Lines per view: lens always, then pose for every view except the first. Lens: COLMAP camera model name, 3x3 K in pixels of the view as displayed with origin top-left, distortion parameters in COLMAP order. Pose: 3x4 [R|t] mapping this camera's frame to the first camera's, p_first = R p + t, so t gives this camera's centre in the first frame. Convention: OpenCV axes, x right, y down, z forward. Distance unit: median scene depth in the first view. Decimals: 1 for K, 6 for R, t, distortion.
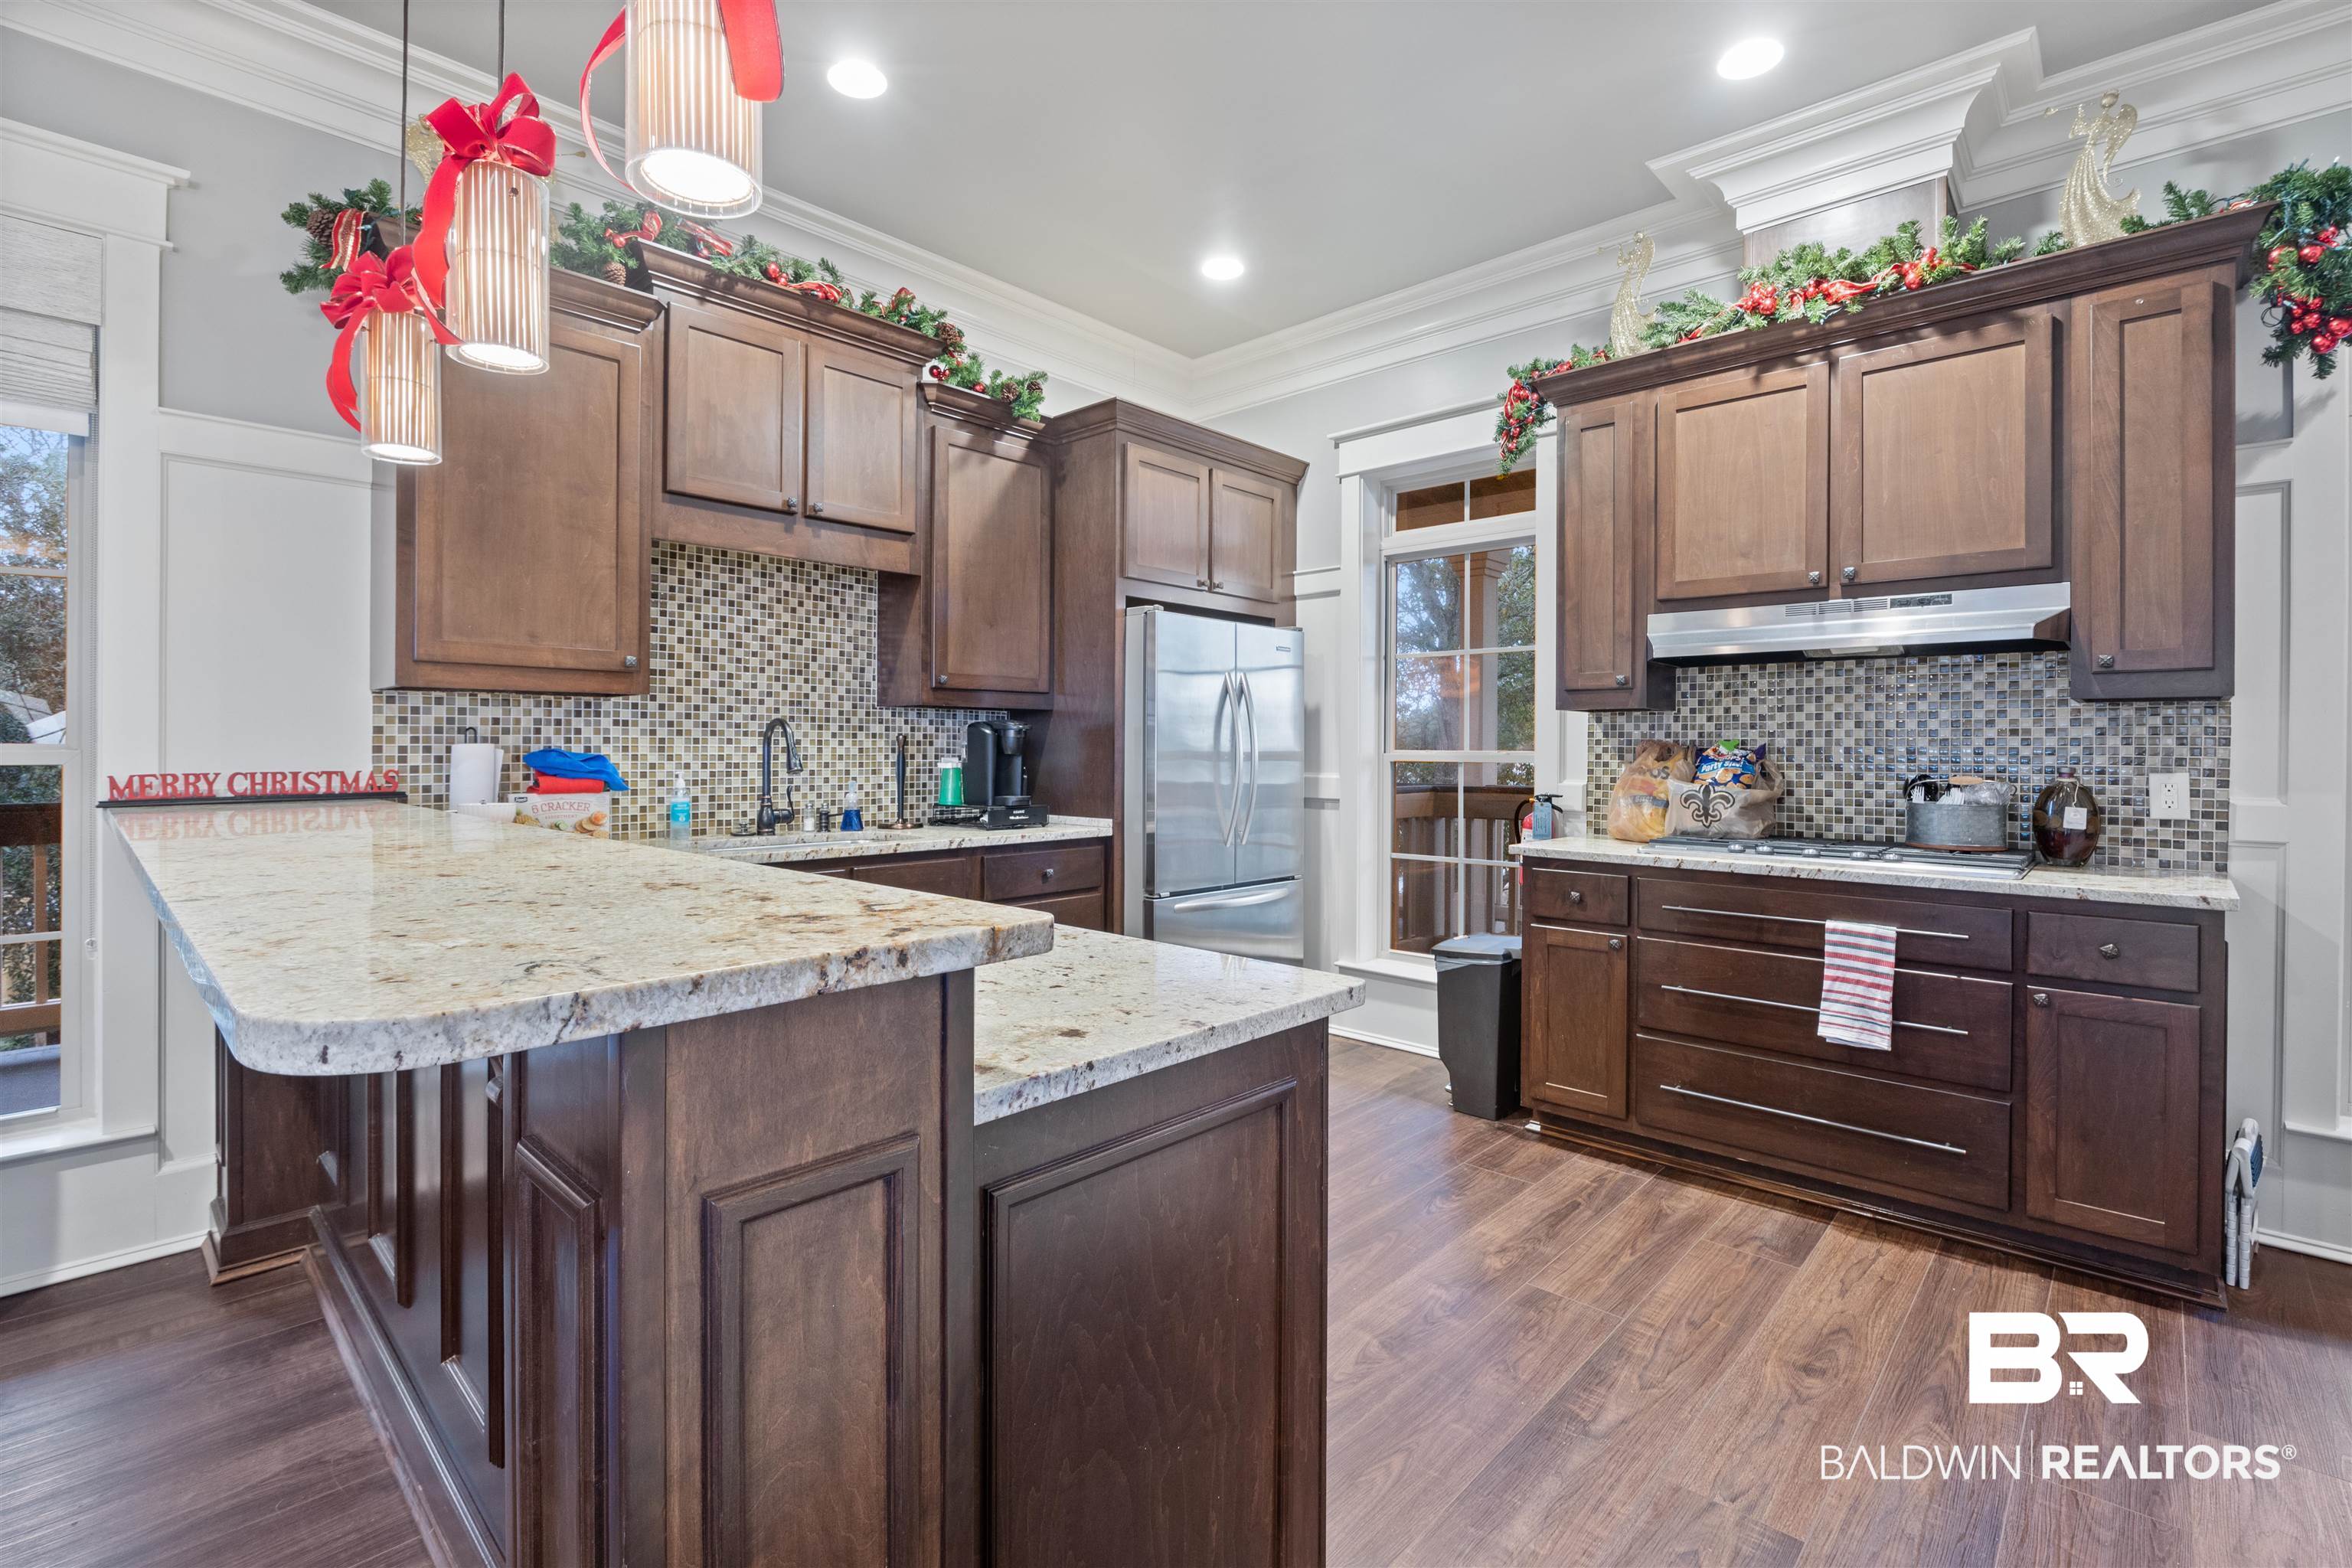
lens RADIAL K [[1051.6, 0, 1179.2], [0, 1051.6, 762.0], [0, 0, 1]] dist [0.003062, 0.000120]
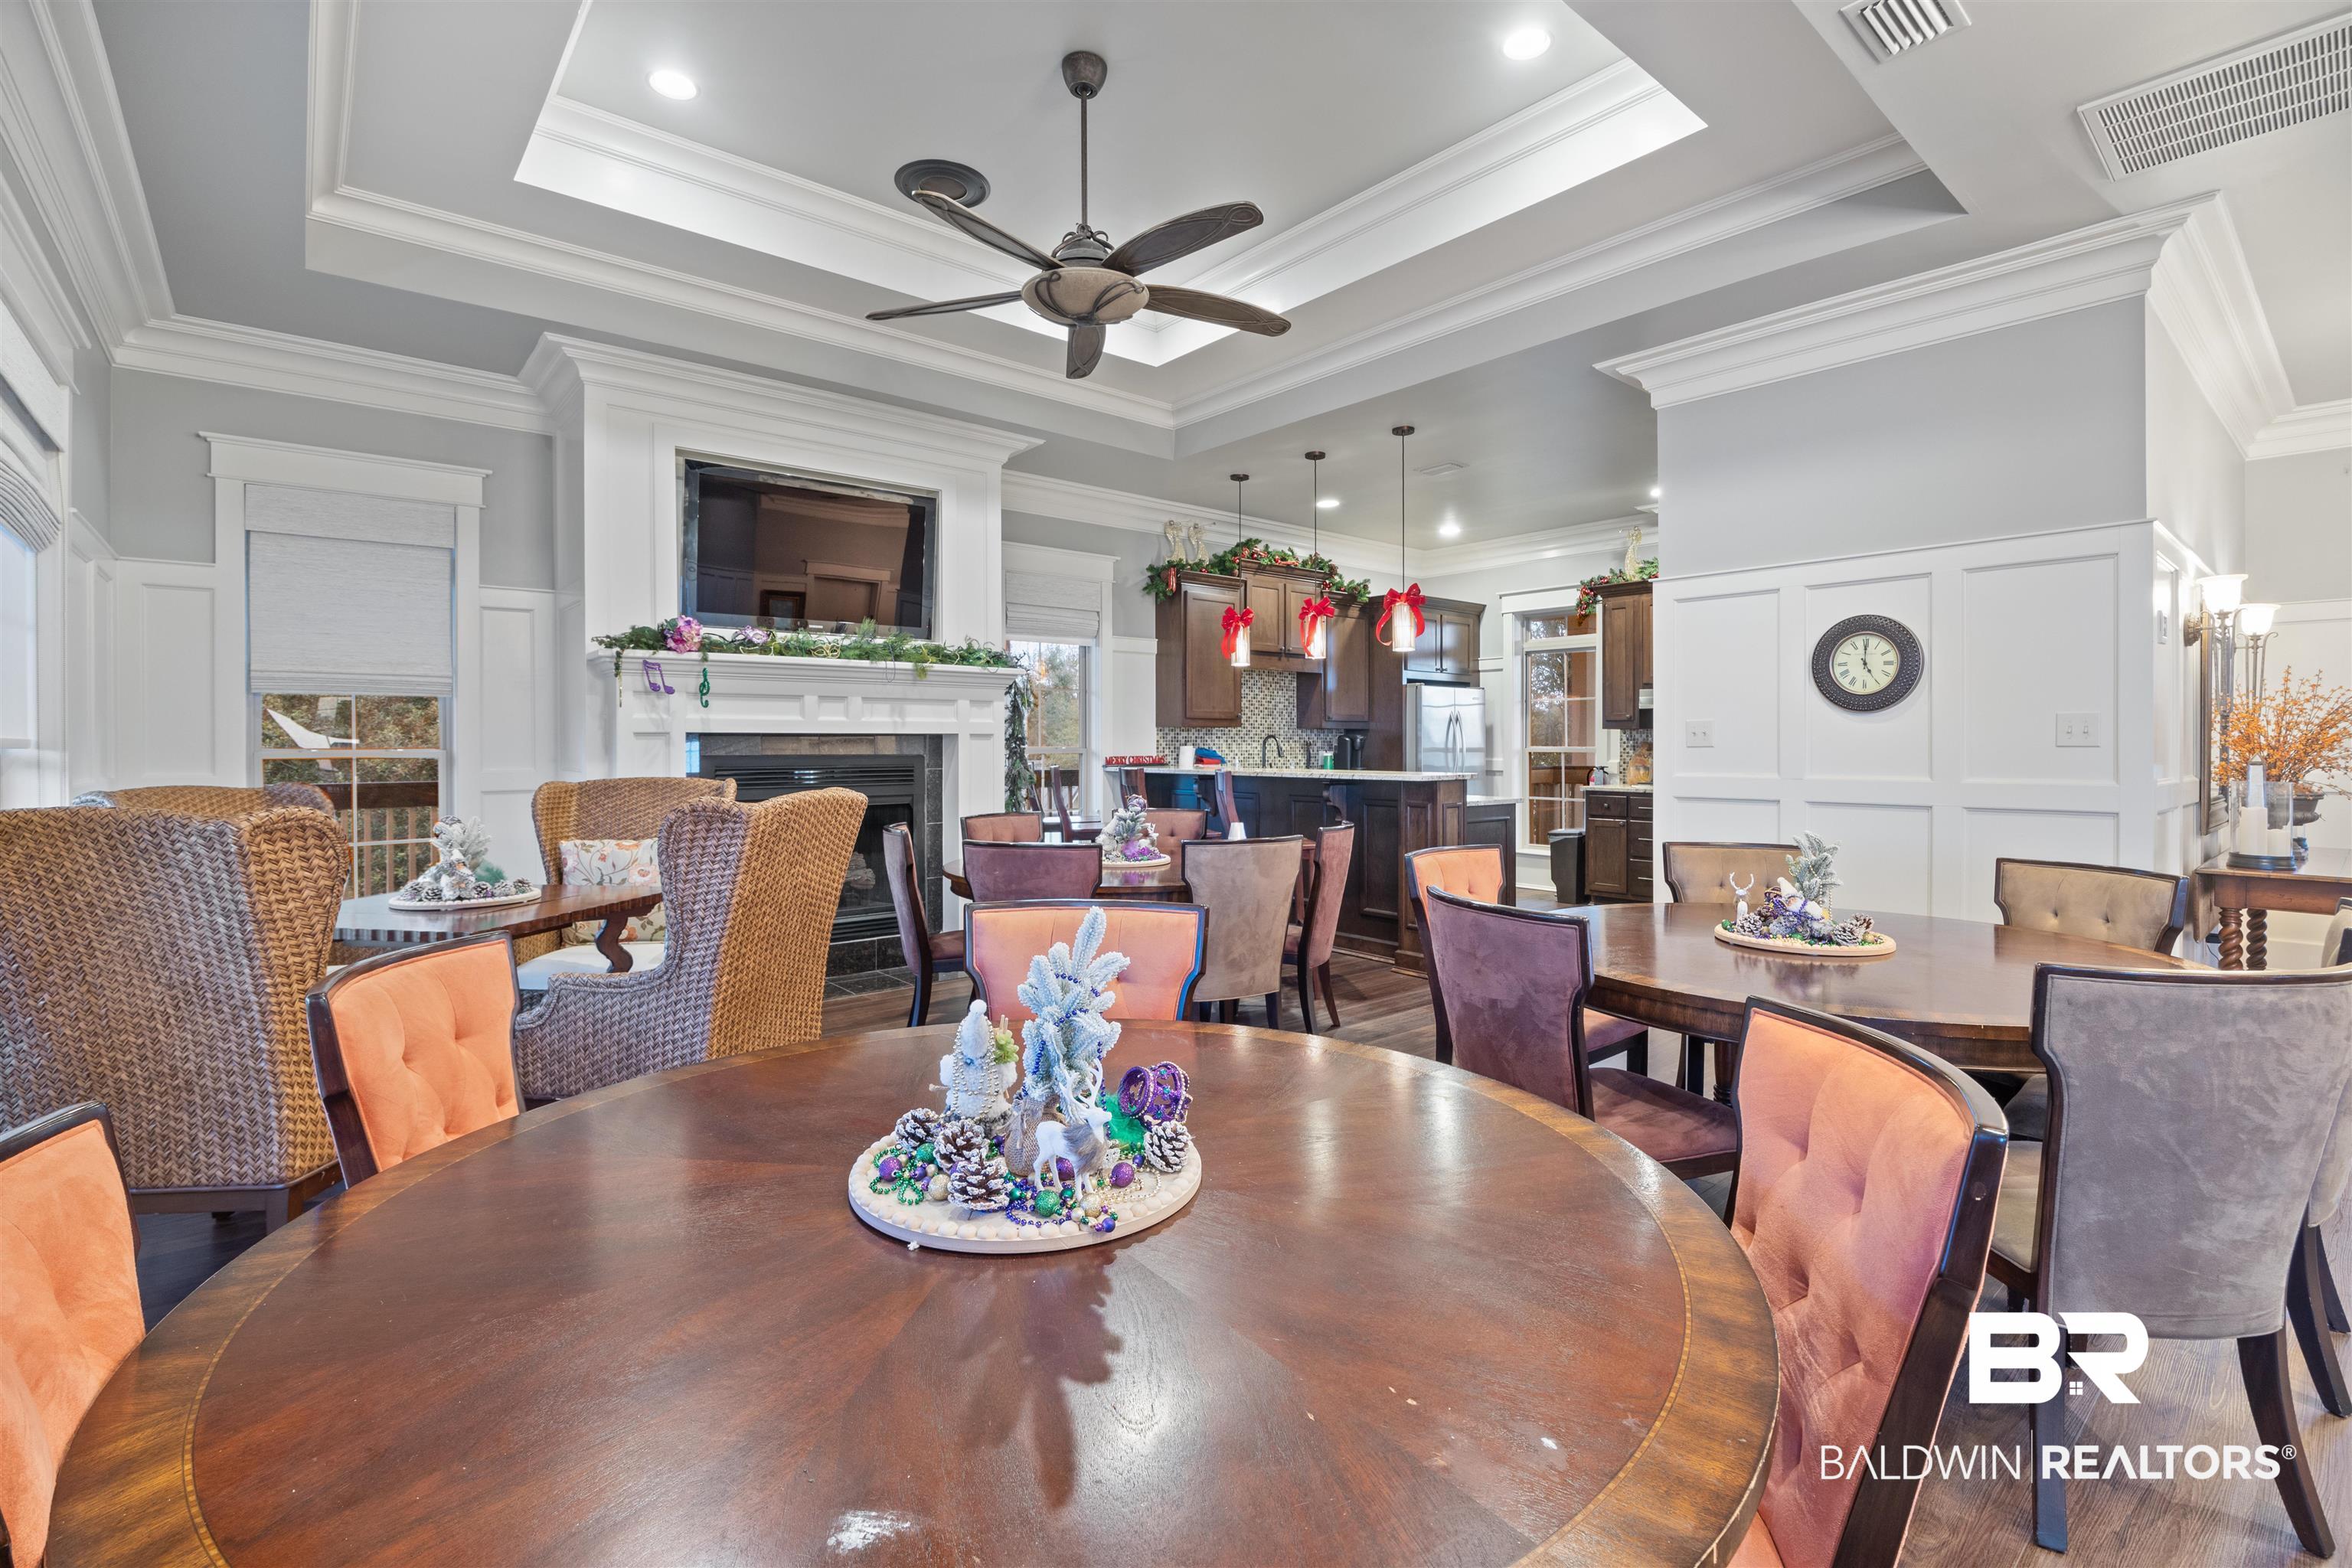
lens RADIAL K [[1051.6, 0, 1203.8], [0, 1051.6, 748.1], [0, 0, 1]] dist [0.003062, 0.000120]
pose [[0.995241, -0.003867, -0.097363, -0.255929], [0.003140, 0.999966, -0.007612, 0.005737], [0.097389, 0.007270, 0.995220, -1.230881]]
